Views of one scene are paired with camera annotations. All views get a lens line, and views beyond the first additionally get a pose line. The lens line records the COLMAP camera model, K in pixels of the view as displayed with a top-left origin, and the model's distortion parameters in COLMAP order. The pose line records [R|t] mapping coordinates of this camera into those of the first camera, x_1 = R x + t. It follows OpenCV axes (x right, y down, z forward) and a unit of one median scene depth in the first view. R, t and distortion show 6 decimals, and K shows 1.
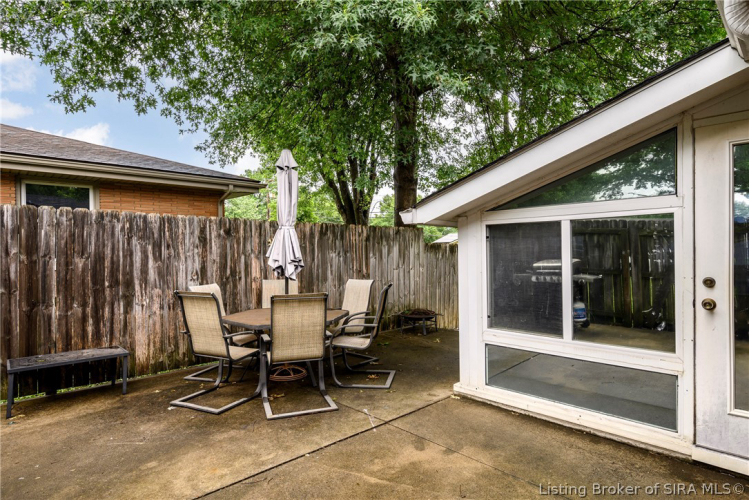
lens RADIAL K [[416.7, 0, 376.8], [0, 416.7, 249.9], [0, 0, 1]] dist [-0.000193, 0.000765]
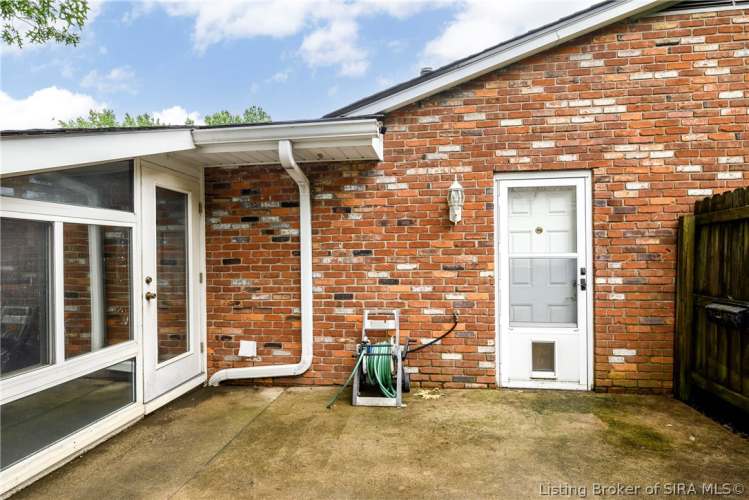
lens RADIAL K [[416.7, 0, 375.4], [0, 416.7, 252.5], [0, 0, 1]] dist [-0.000193, 0.000765]
pose [[-0.623170, 0.019822, 0.781835, -0.689194], [0.017725, 0.999780, -0.011219, 0.013437], [-0.781886, 0.006867, -0.623384, 1.161734]]
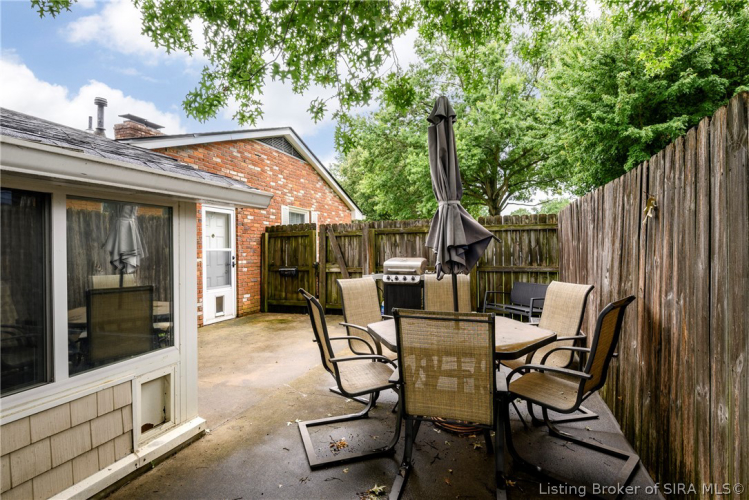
lens RADIAL K [[389.7, 0, 374.4], [0, 389.7, 252.6], [0, 0, 1]] dist [-0.000424, -0.000013]
pose [[-0.886389, 0.022753, -0.462381, 1.165470], [0.019590, 0.999740, 0.011641, 0.038754], [0.462526, 0.001261, -0.886605, 3.526580]]
